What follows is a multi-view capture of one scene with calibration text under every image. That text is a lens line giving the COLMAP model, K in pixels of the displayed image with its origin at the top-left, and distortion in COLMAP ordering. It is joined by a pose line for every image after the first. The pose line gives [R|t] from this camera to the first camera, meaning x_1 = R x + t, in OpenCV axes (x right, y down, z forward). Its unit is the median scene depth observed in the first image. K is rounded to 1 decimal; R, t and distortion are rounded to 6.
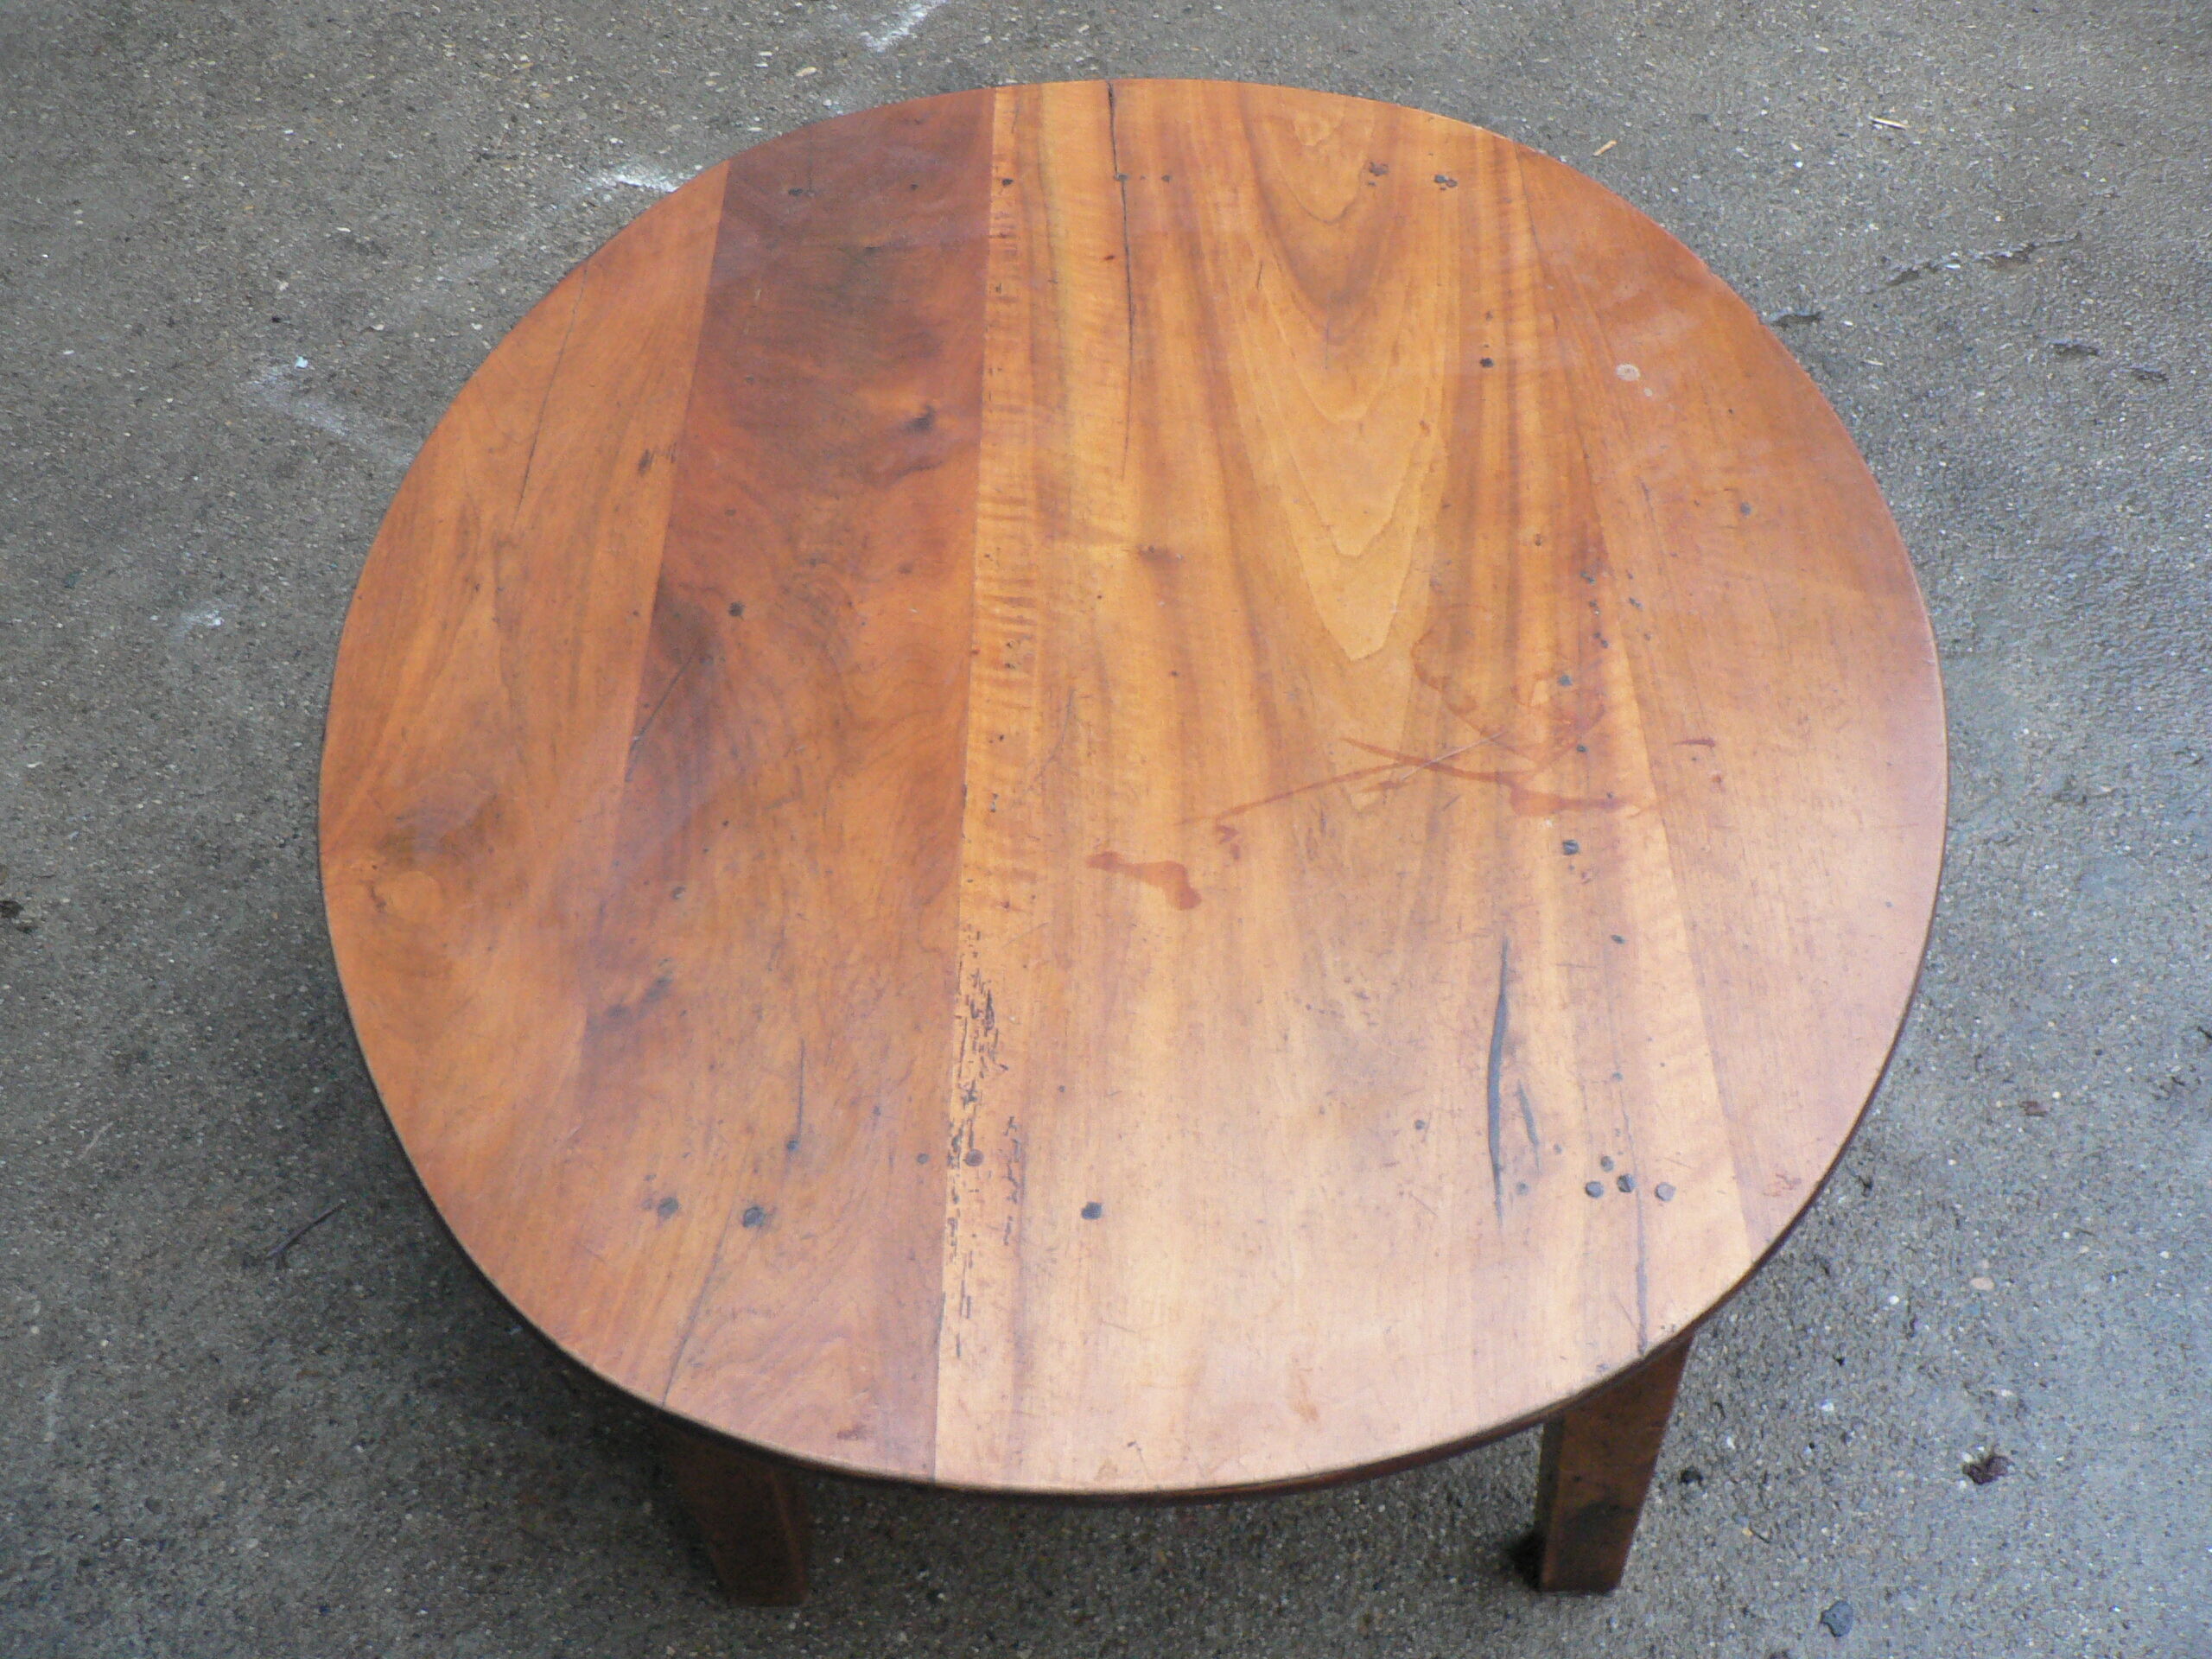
lens RADIAL K [[2409.3, 0, 1077.2], [0, 2409.3, 823.3], [0, 0, 1]] dist [-0.190735, 0.211029]
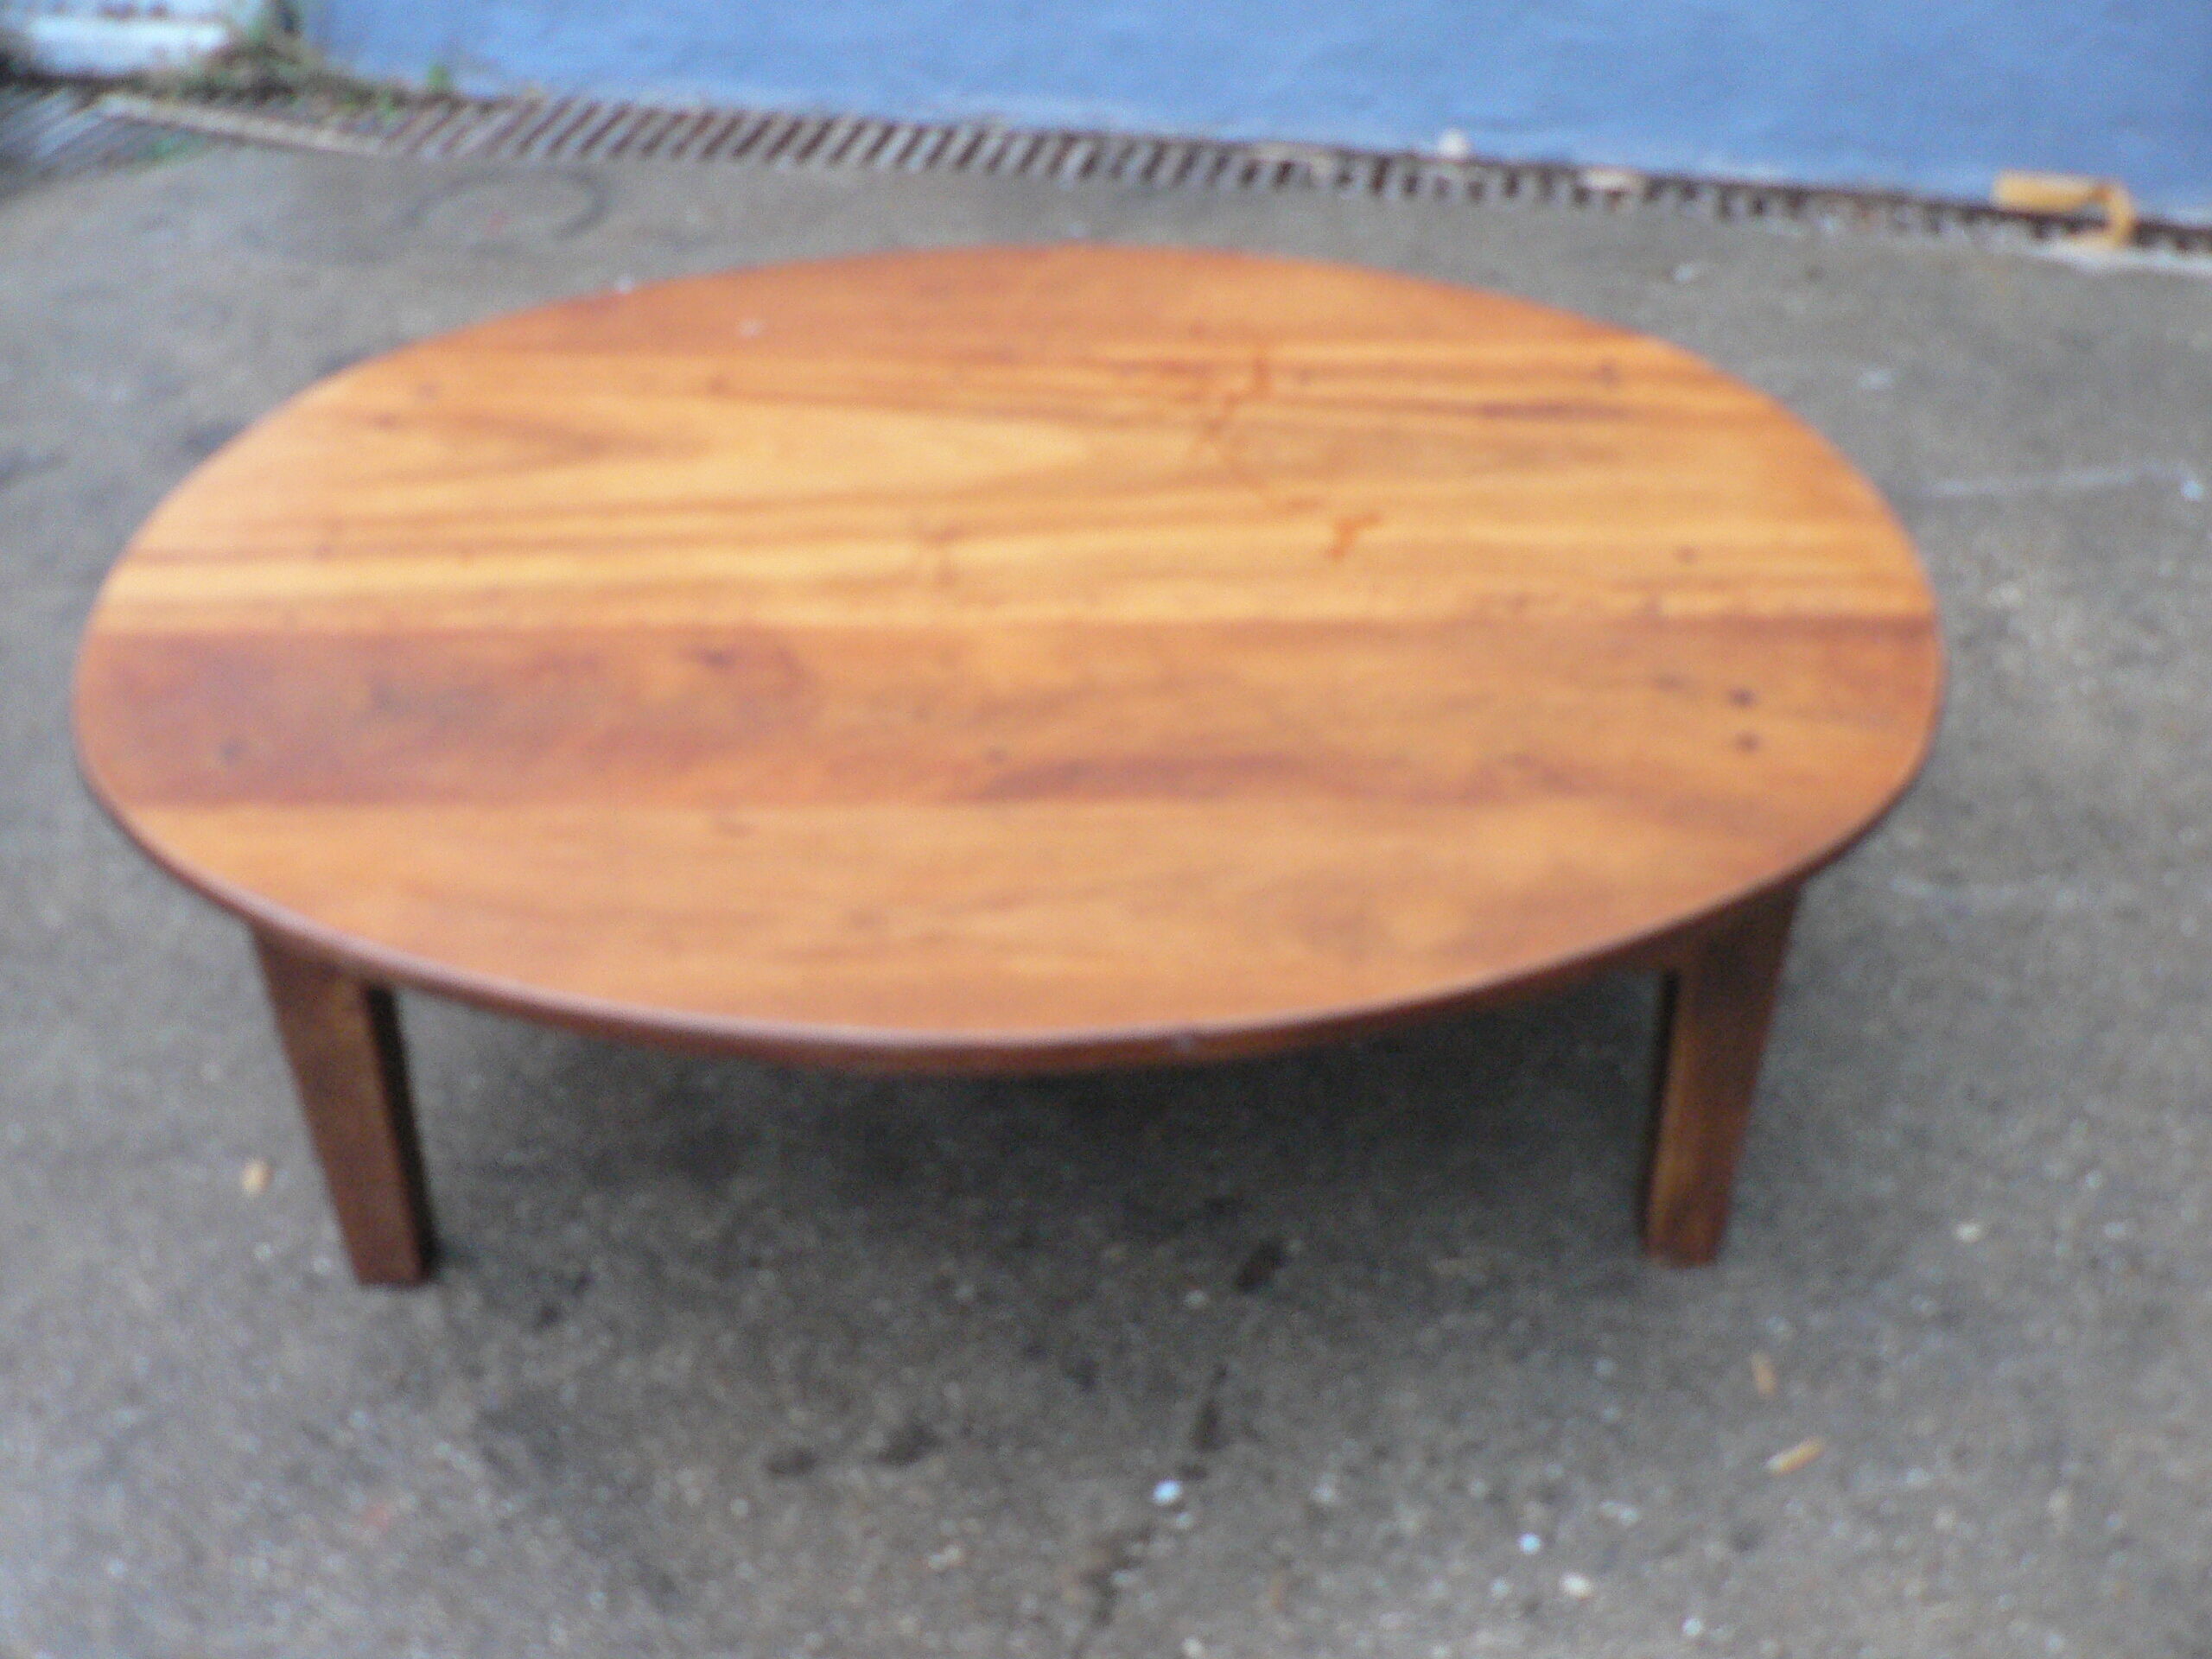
lens RADIAL K [[2410.1, 0, 1087.4], [0, 2410.1, 823.0], [0, 0, 1]] dist [-0.196316, 0.216161]
pose [[0.005774, -0.561246, 0.827629, -0.914015], [0.756002, 0.544187, 0.363760, -0.381747], [-0.654544, 0.623589, 0.427446, 0.595779]]
